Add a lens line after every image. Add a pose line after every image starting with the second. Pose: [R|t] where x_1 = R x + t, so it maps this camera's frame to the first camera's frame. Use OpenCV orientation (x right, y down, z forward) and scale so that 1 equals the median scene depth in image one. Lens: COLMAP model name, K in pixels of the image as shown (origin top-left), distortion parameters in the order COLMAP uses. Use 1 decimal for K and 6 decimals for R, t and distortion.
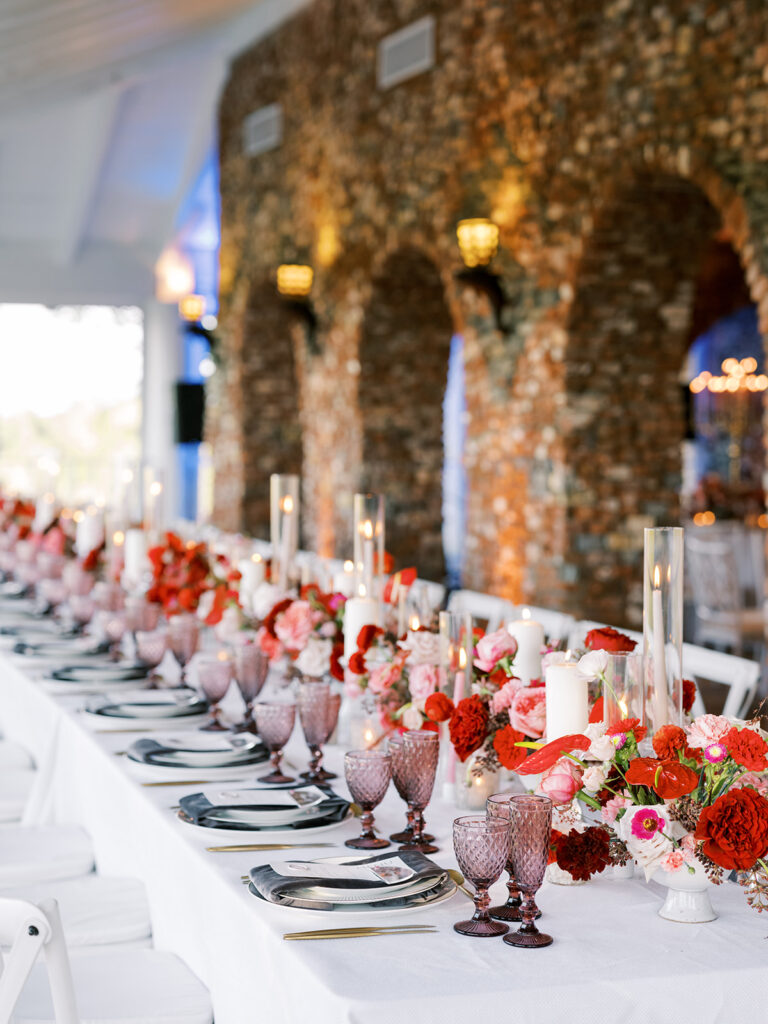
lens RADIAL K [[1860.2, 0, 384.0], [0, 1860.2, 508.3], [0, 0, 1]] dist [-0.018577, 0.000000]
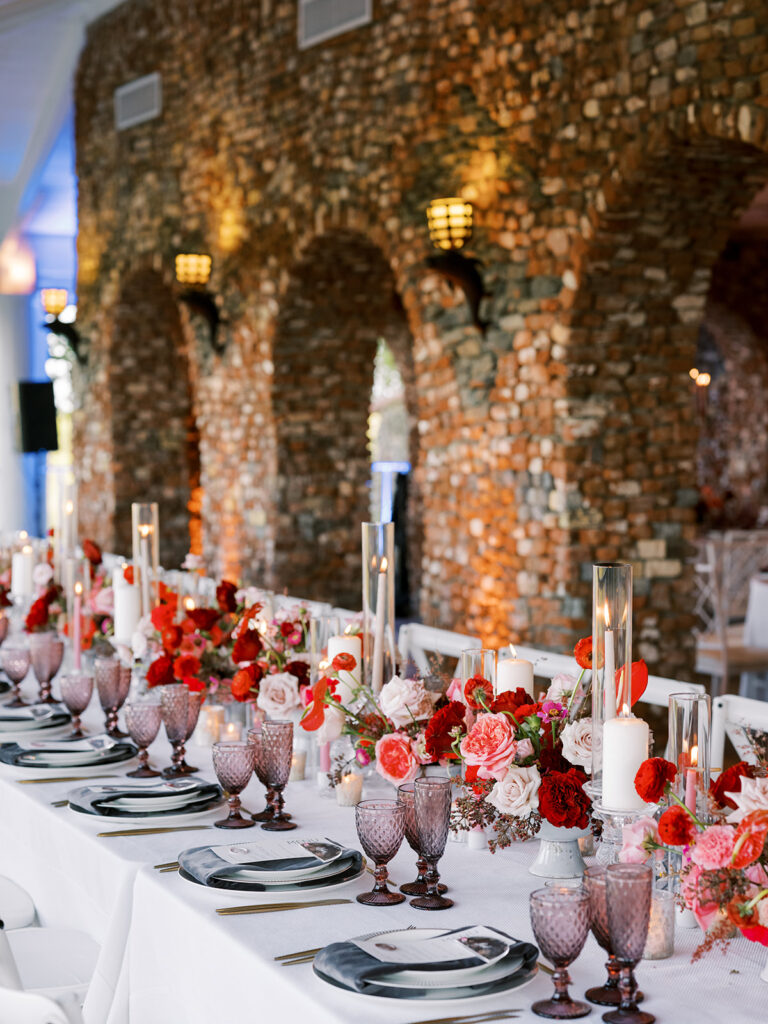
lens RADIAL K [[1860.2, 0, 384.0], [0, 1860.2, 515.8], [0, 0, 1]] dist [-0.018577, 0.000000]
pose [[0.993060, -0.018456, 0.116153, -0.079541], [0.017503, 0.999804, 0.009219, -0.015332], [-0.116300, -0.007122, 0.993189, 0.142180]]
